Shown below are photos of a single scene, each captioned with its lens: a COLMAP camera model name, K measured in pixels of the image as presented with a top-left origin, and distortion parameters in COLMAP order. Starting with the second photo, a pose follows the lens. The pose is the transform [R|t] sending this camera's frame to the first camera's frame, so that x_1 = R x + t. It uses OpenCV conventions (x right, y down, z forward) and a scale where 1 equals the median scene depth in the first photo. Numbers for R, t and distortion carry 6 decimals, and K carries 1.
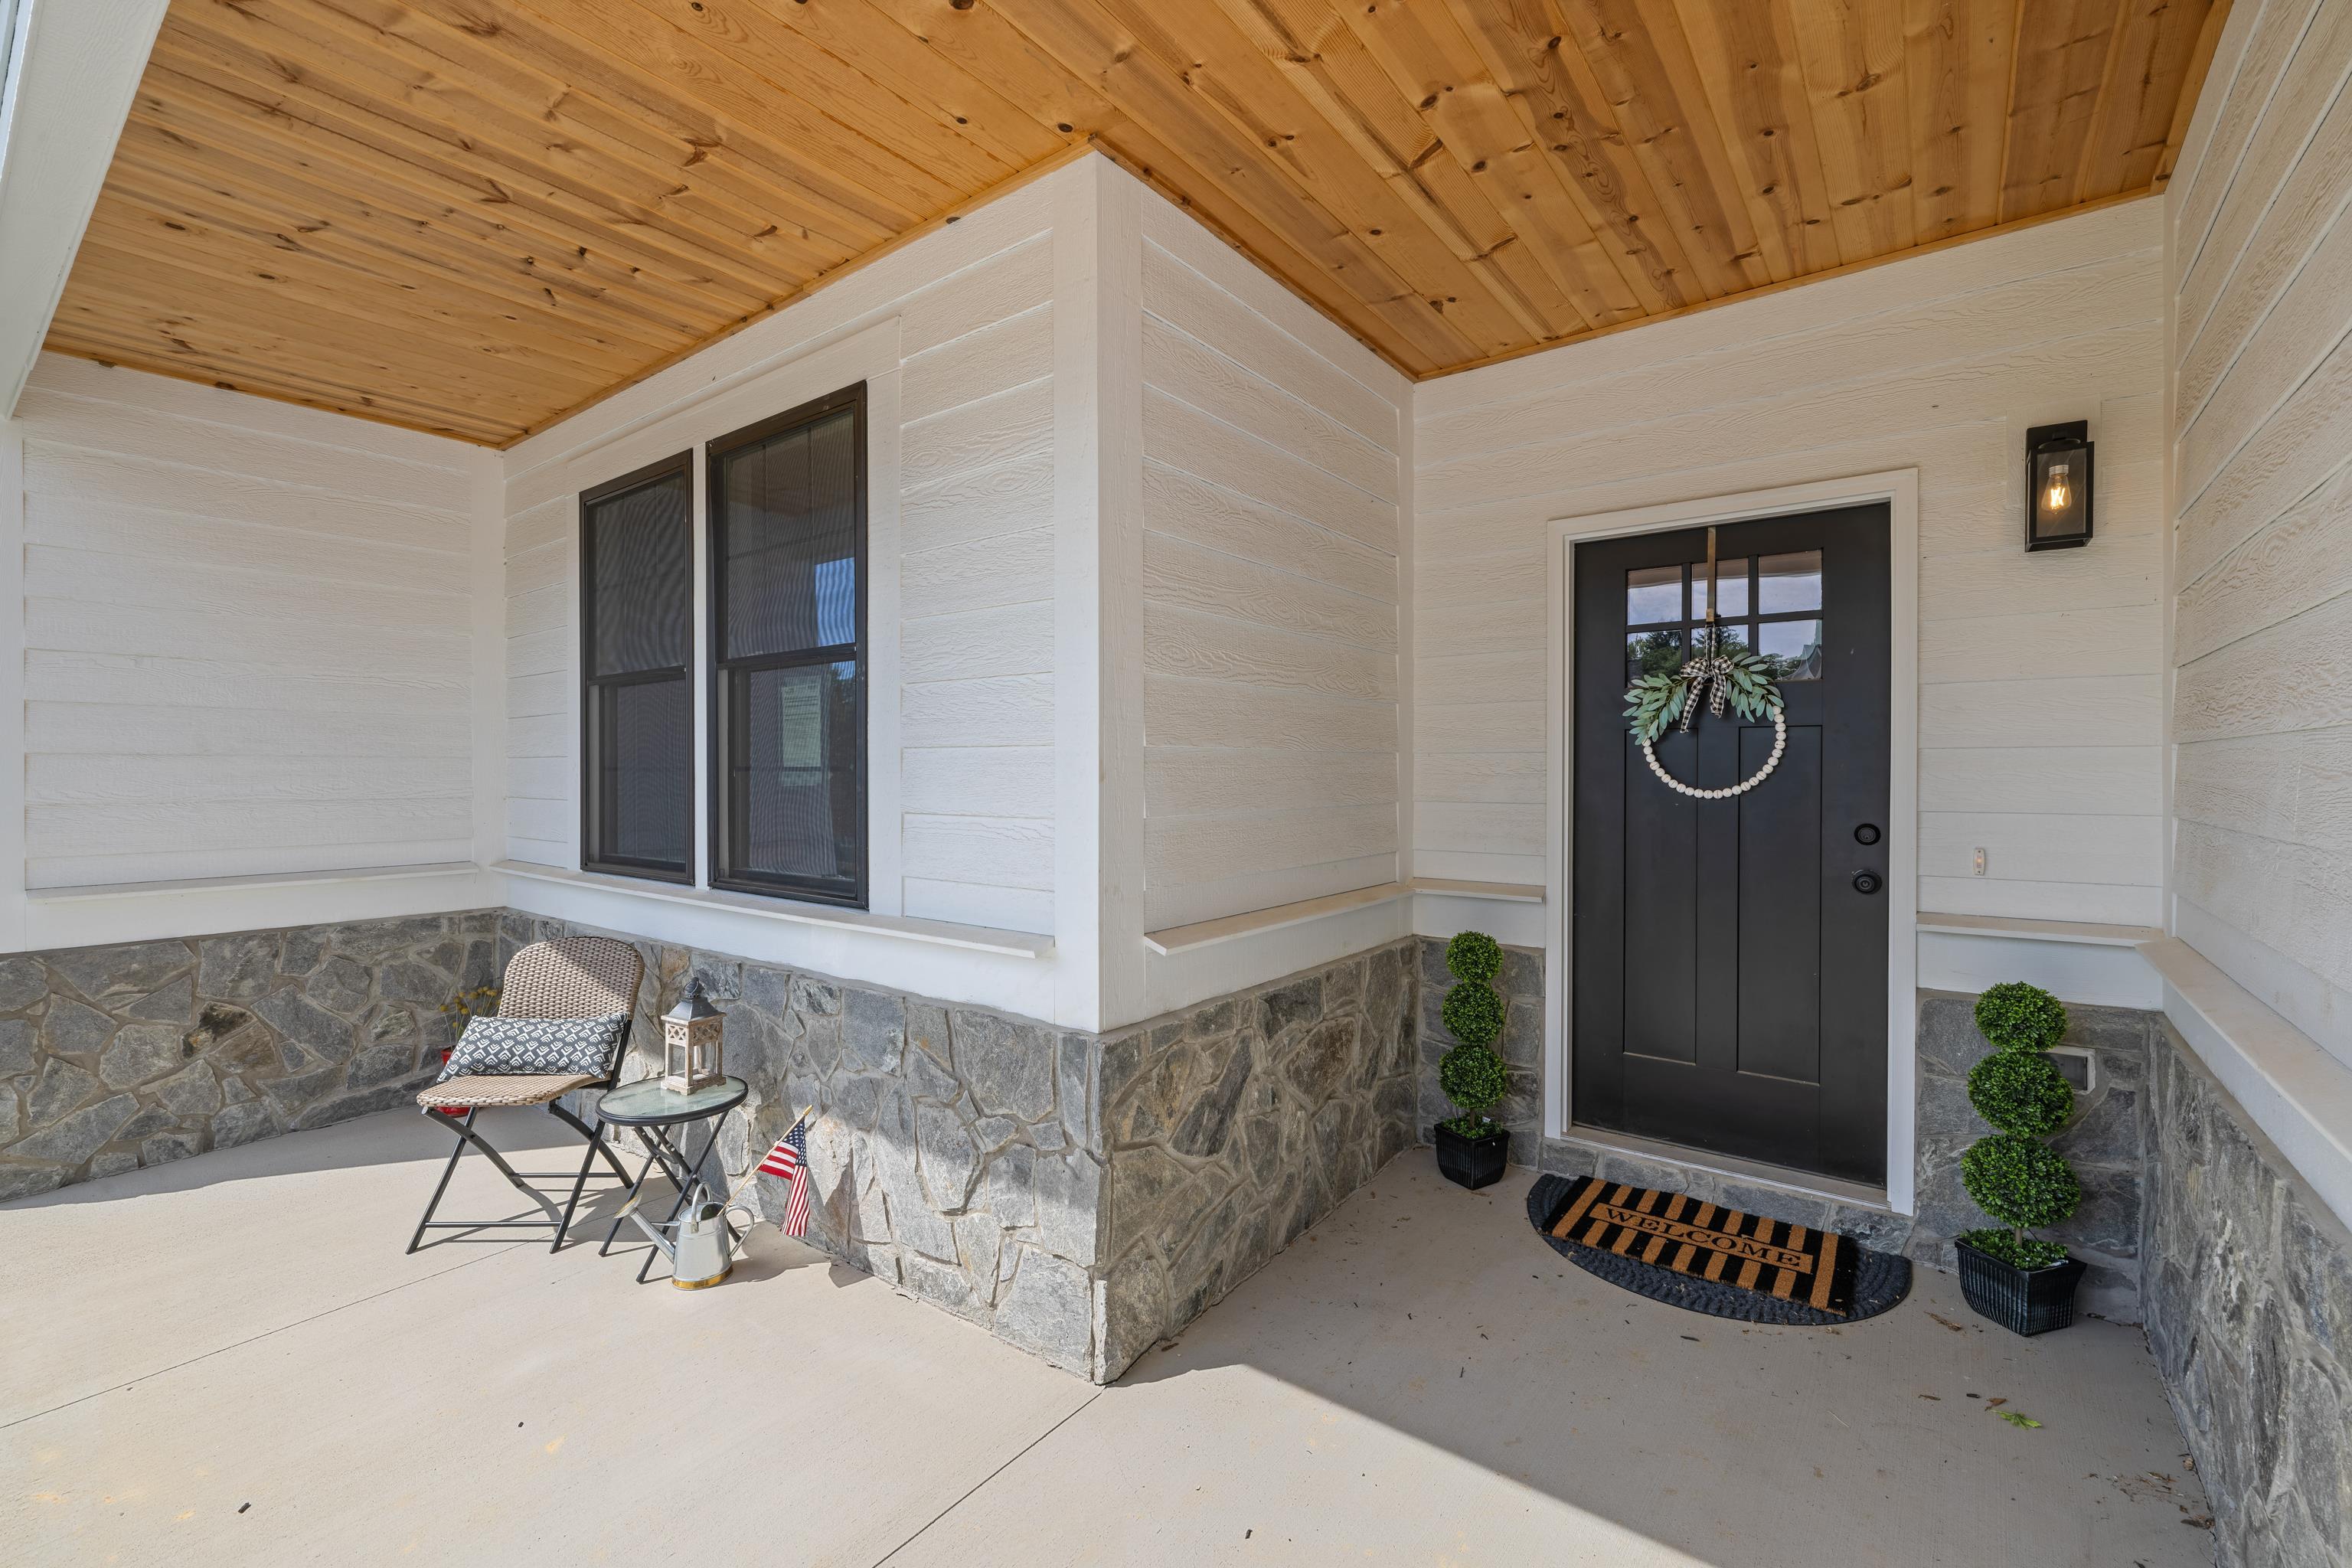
lens RADIAL K [[998.1, 0, 1175.9], [0, 998.1, 777.3], [0, 0, 1]] dist [-0.000026, 0.000163]
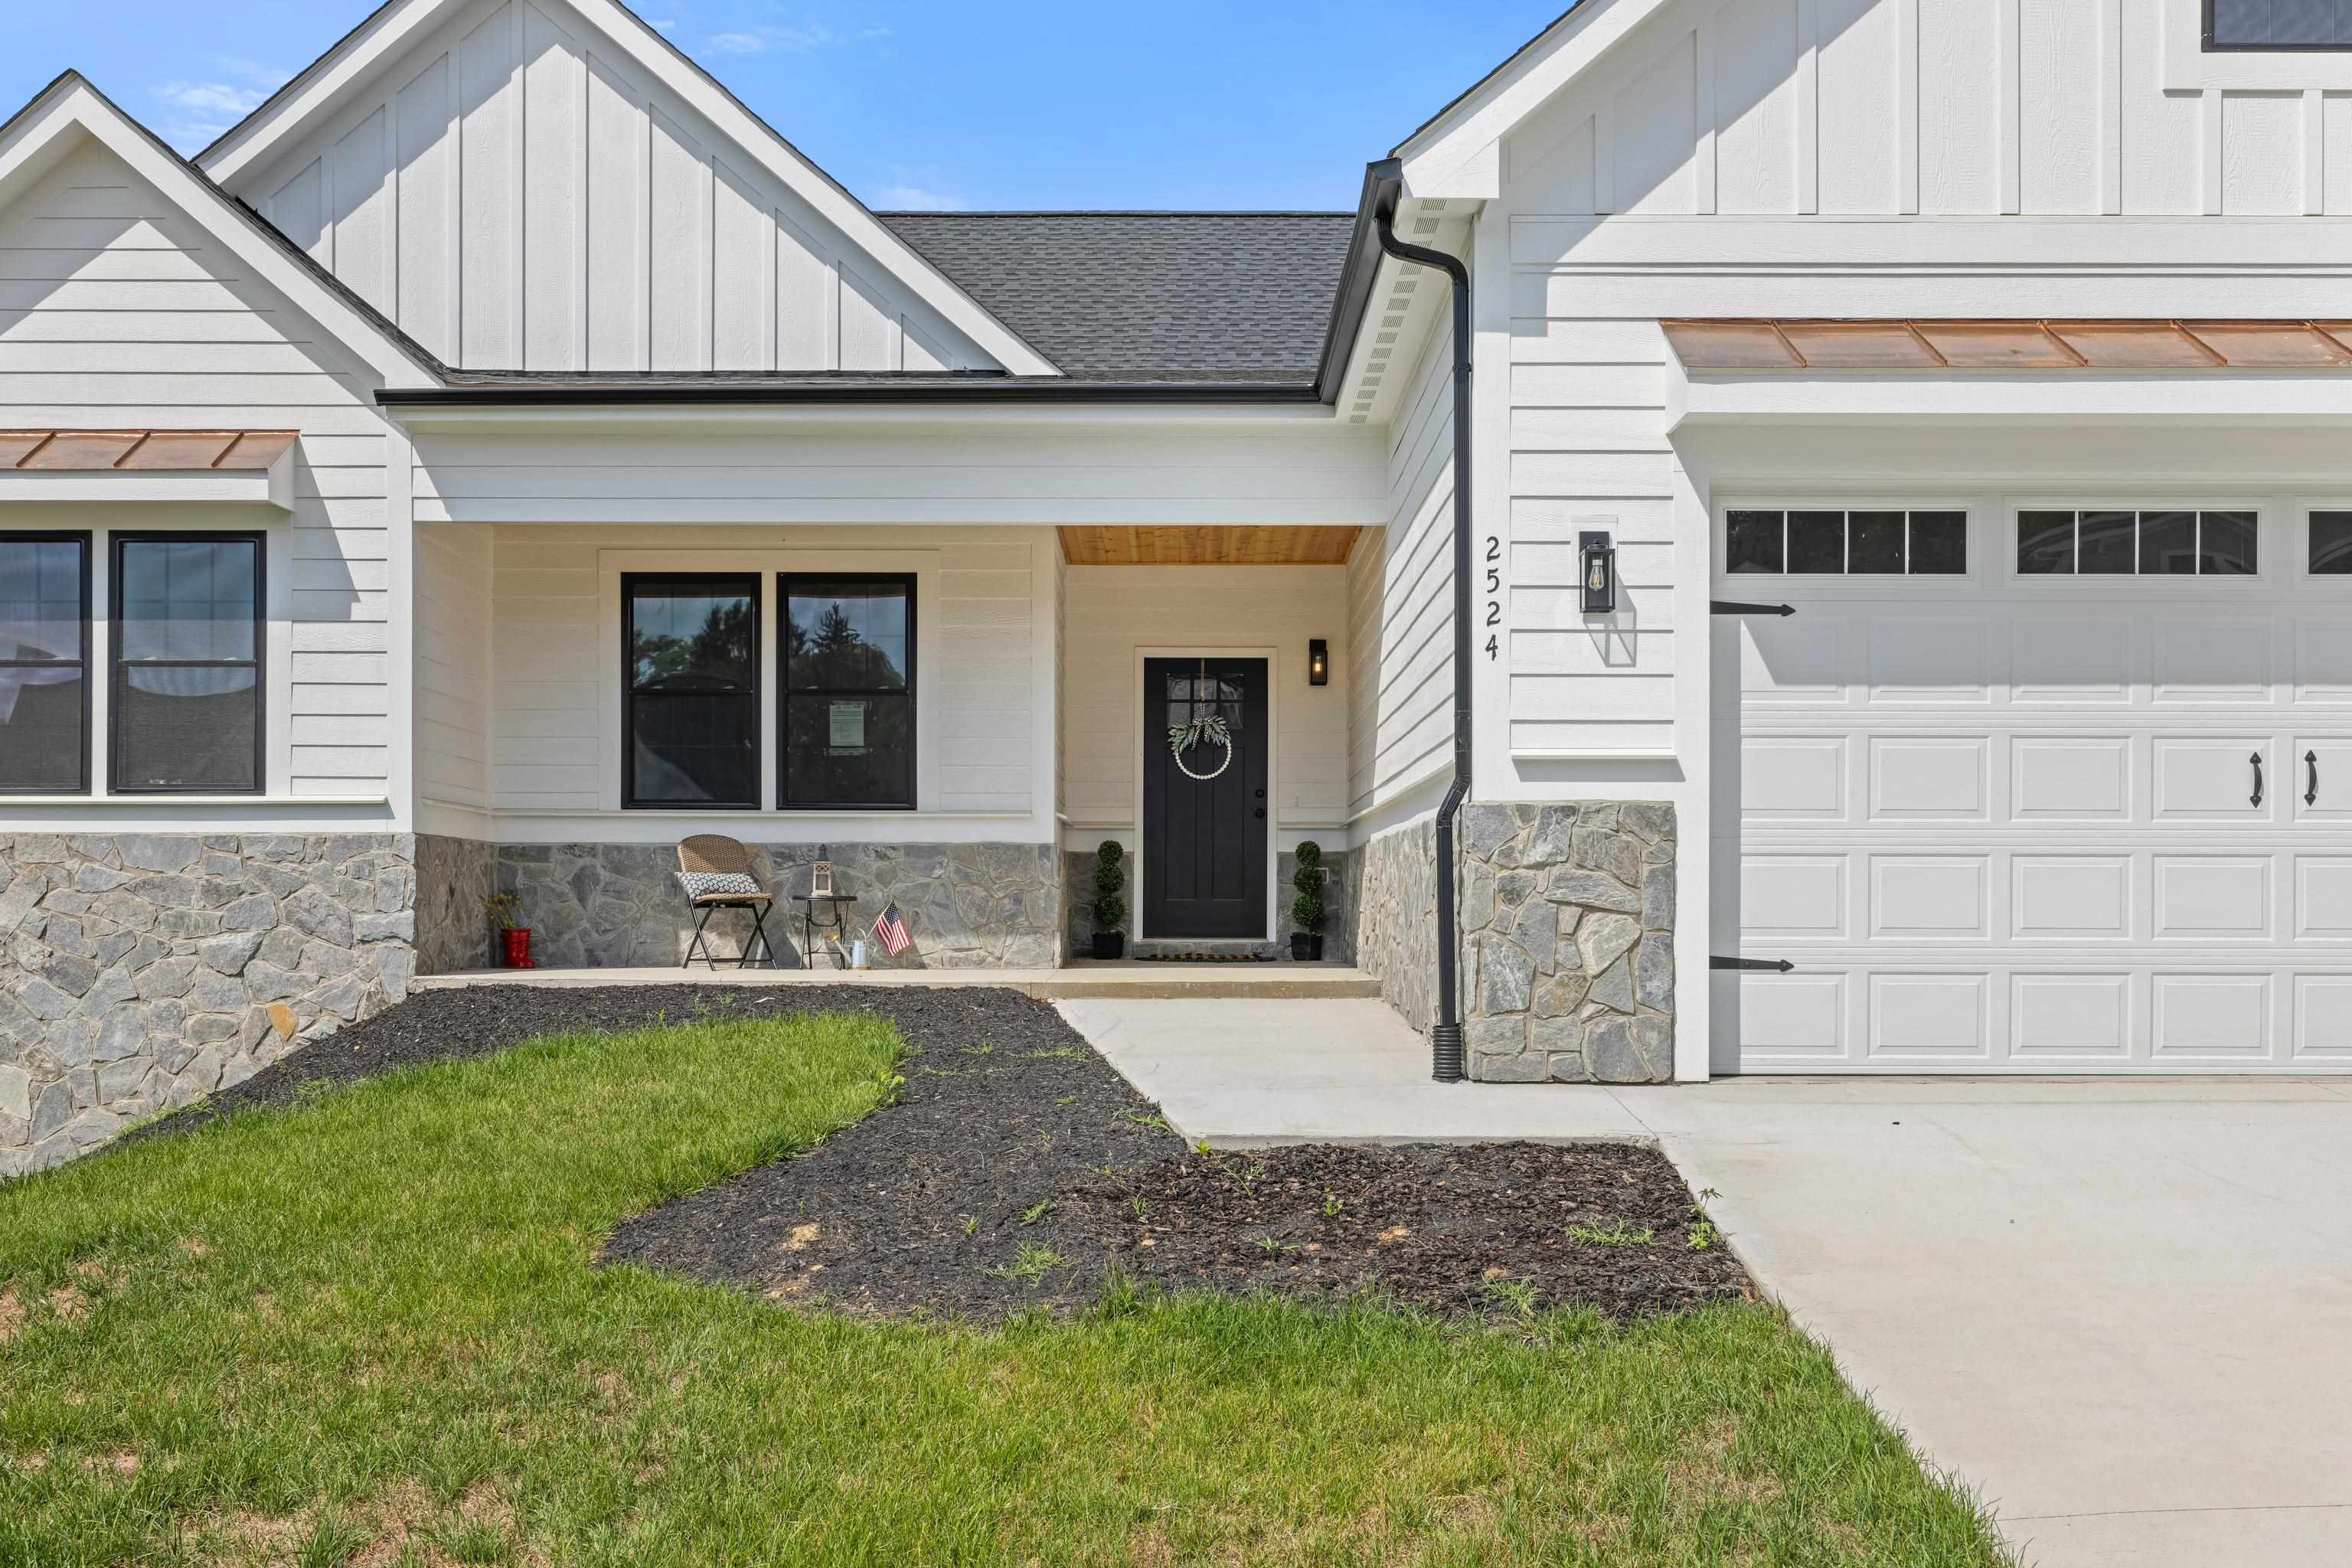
lens RADIAL K [[2316.3, 0, 1172.6], [0, 2316.3, 925.6], [0, 0, 1]] dist [-0.003144, 0.006207]
pose [[0.794150, 0.001010, 0.607720, -3.050826], [0.001166, 0.999994, -0.003186, 0.416305], [-0.607720, 0.003239, 0.794145, -3.520264]]
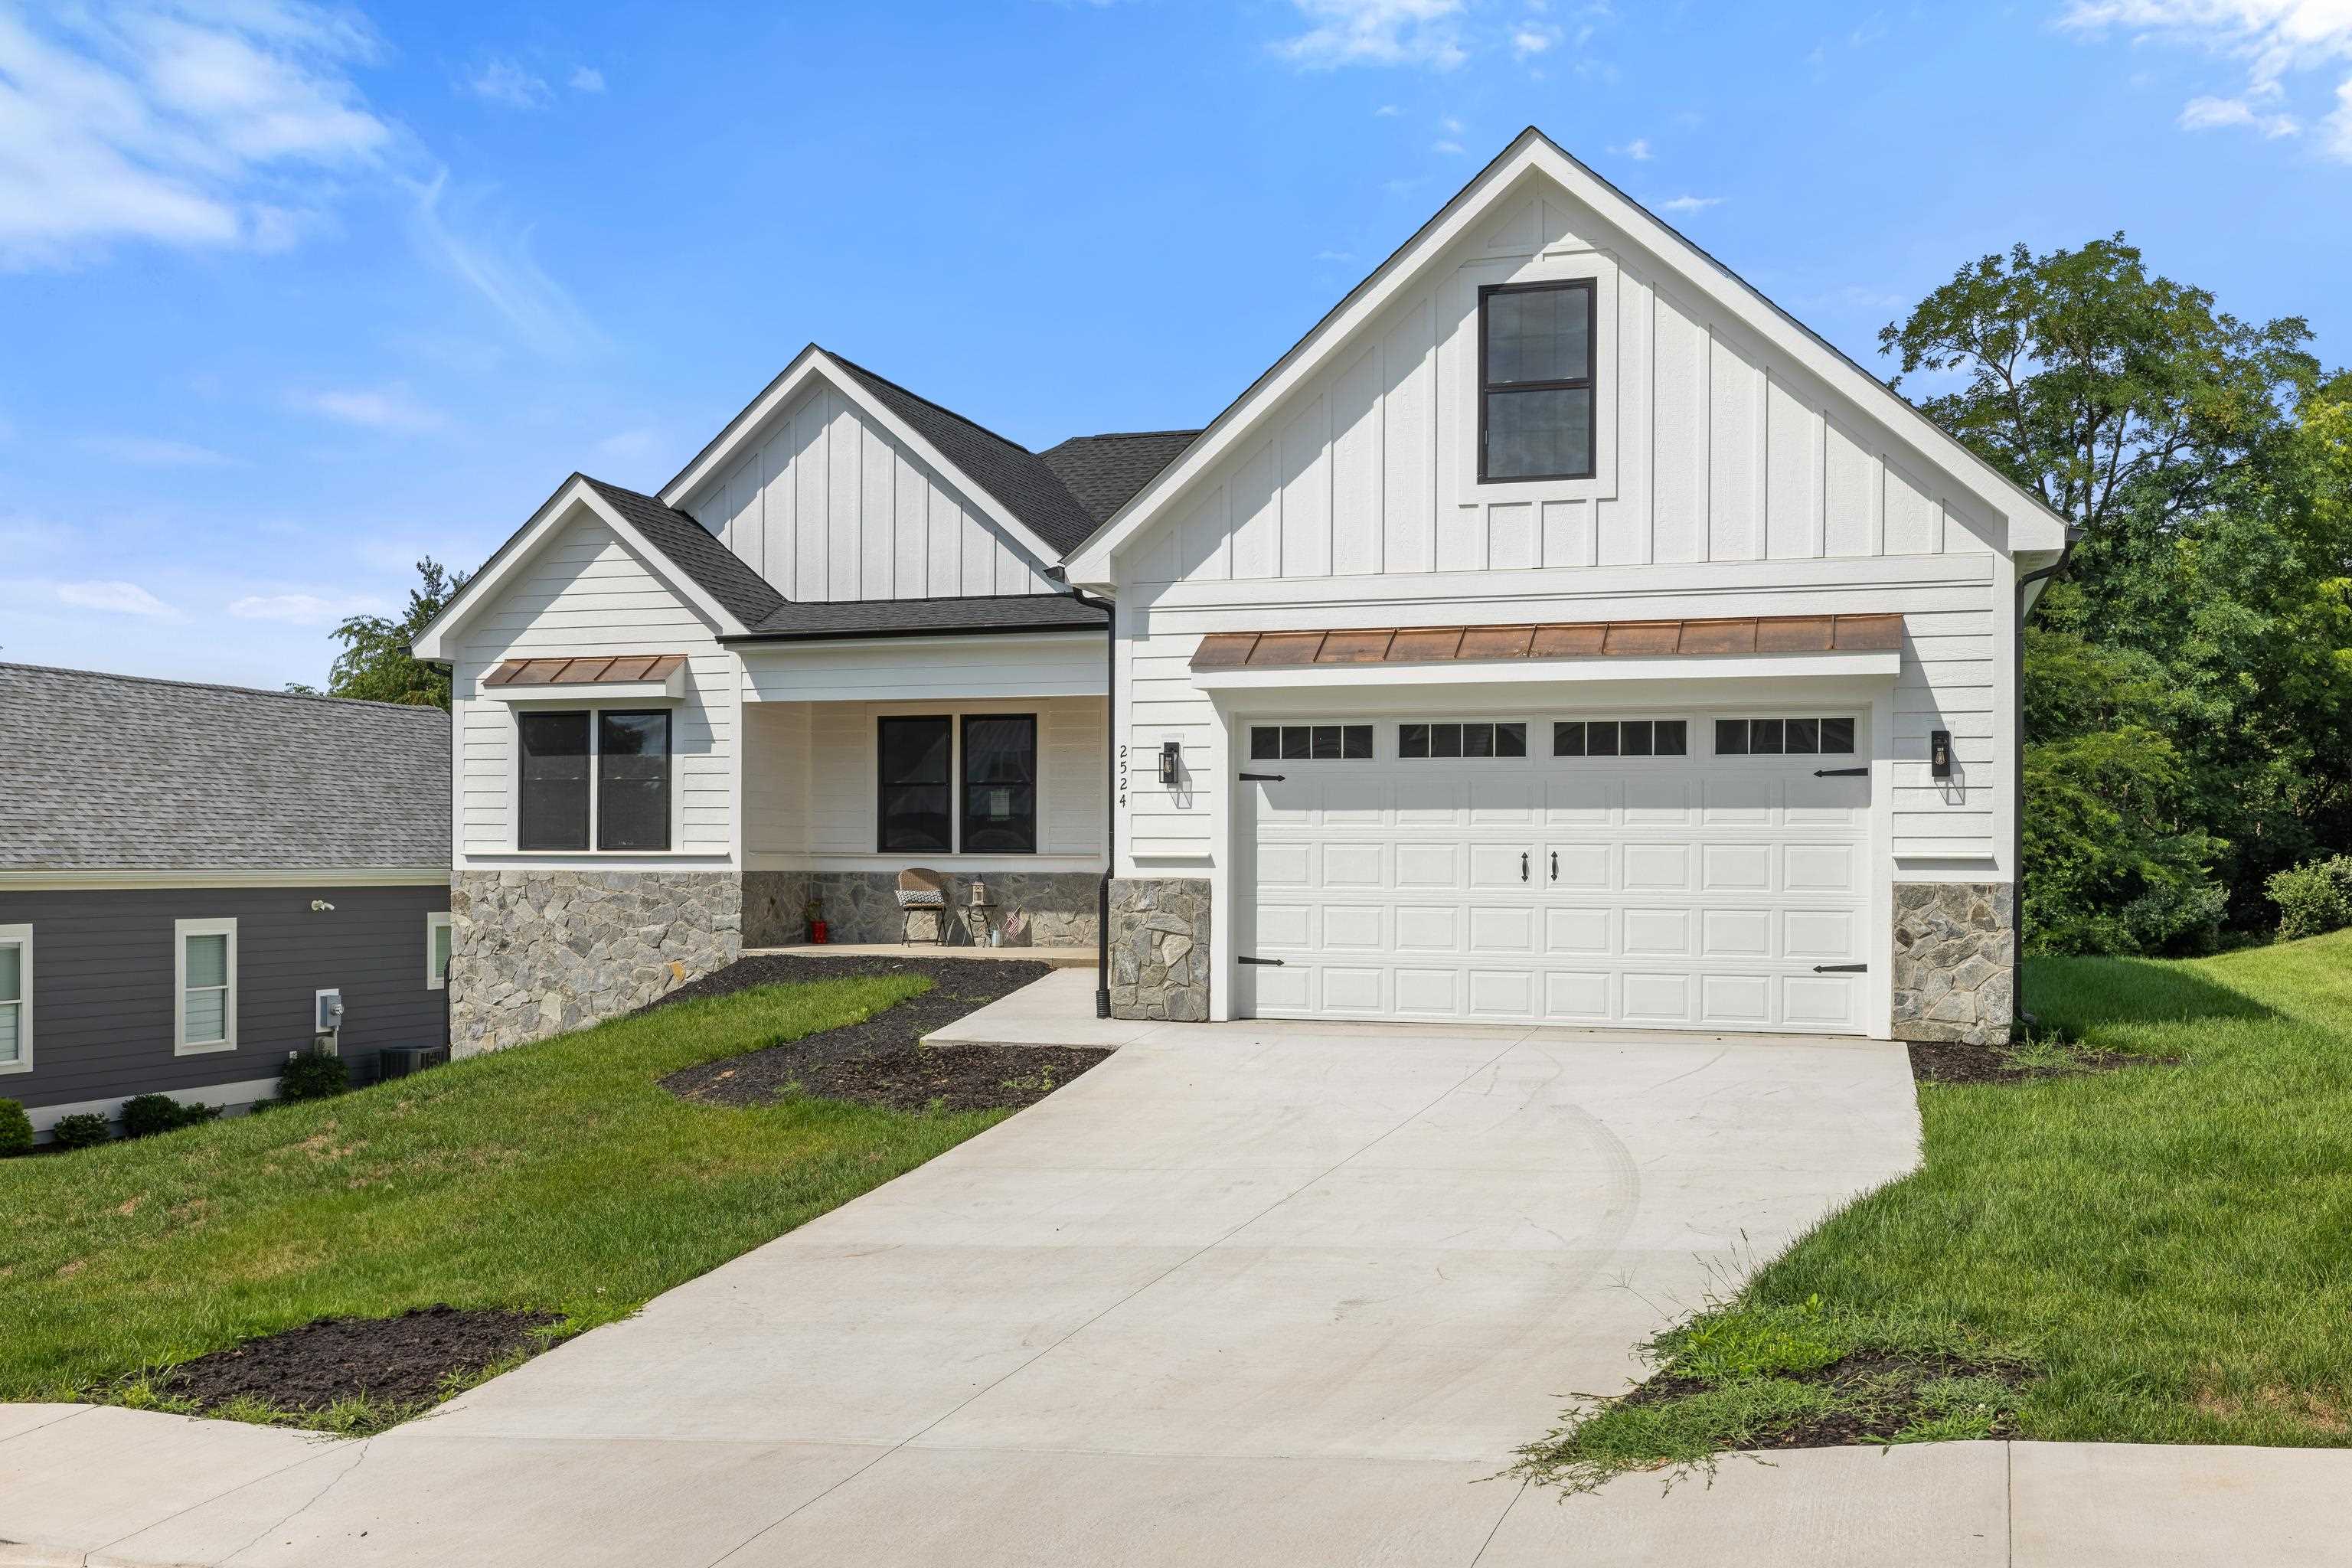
lens RADIAL K [[2169.7, 0, 1172.5], [0, 2169.7, 876.5], [0, 0, 1]] dist [0.001022, 0.004478]
pose [[0.942854, 0.003781, 0.333184, -2.602573], [-0.004063, 0.999992, 0.000150, 0.222839], [-0.333180, -0.001495, 0.942862, -7.042843]]
